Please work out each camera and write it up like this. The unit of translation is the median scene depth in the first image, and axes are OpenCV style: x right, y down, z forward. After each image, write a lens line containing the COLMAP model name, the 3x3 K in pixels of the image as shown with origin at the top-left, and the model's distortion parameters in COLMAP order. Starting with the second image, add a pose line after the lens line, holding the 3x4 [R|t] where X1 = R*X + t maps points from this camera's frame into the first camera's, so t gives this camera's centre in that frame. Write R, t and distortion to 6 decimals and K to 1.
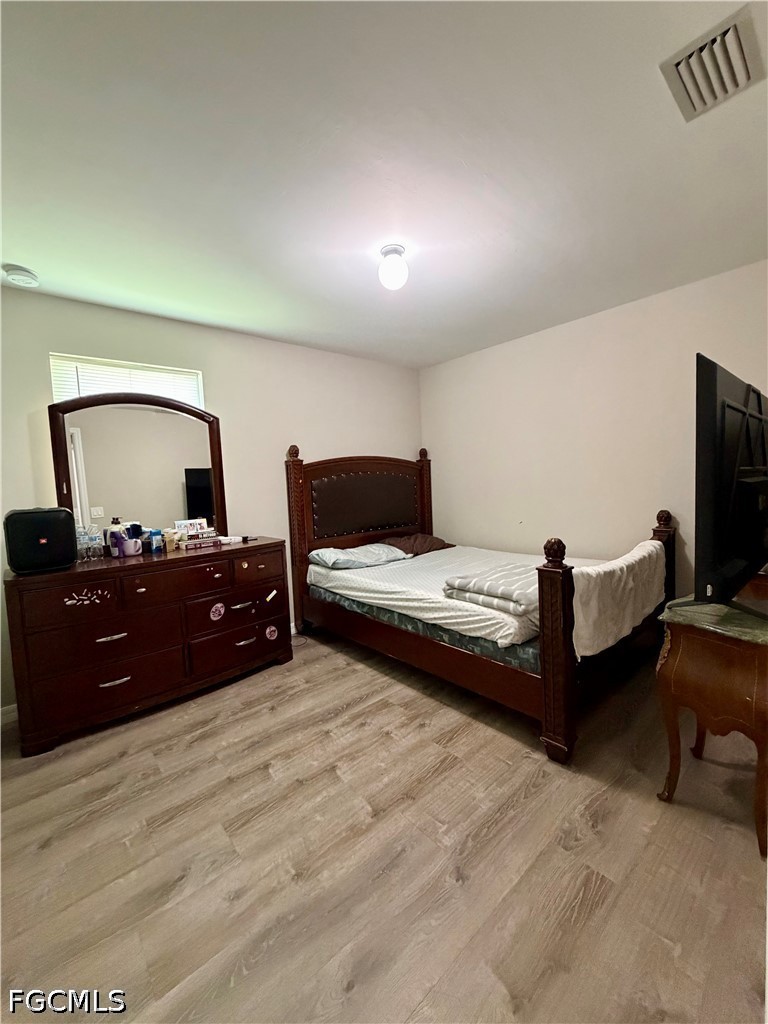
lens RADIAL K [[407.6, 0, 383.0], [0, 407.6, 509.2], [0, 0, 1]] dist [-0.000177, -0.000073]
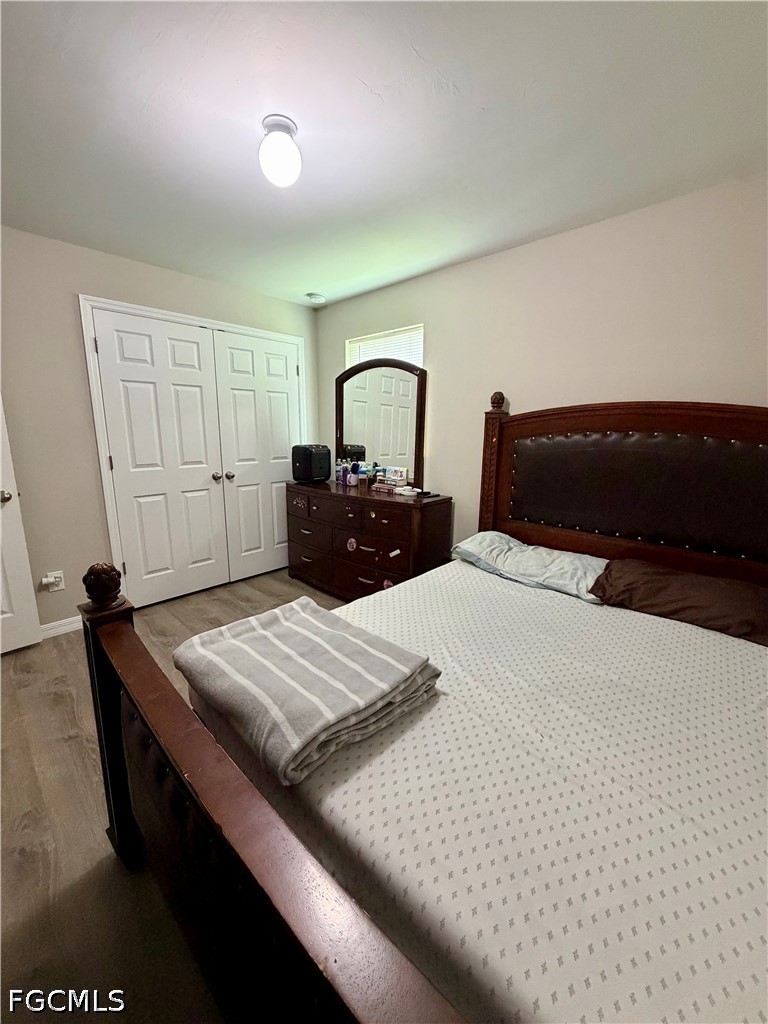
lens RADIAL K [[407.6, 0, 383.0], [0, 407.6, 509.2], [0, 0, 1]] dist [-0.000177, -0.000073]
pose [[0.096632, 0.243184, -0.965155, 0.737002], [-0.081815, 0.968352, 0.235798, -0.141008], [0.991952, 0.056178, 0.113470, 0.944594]]
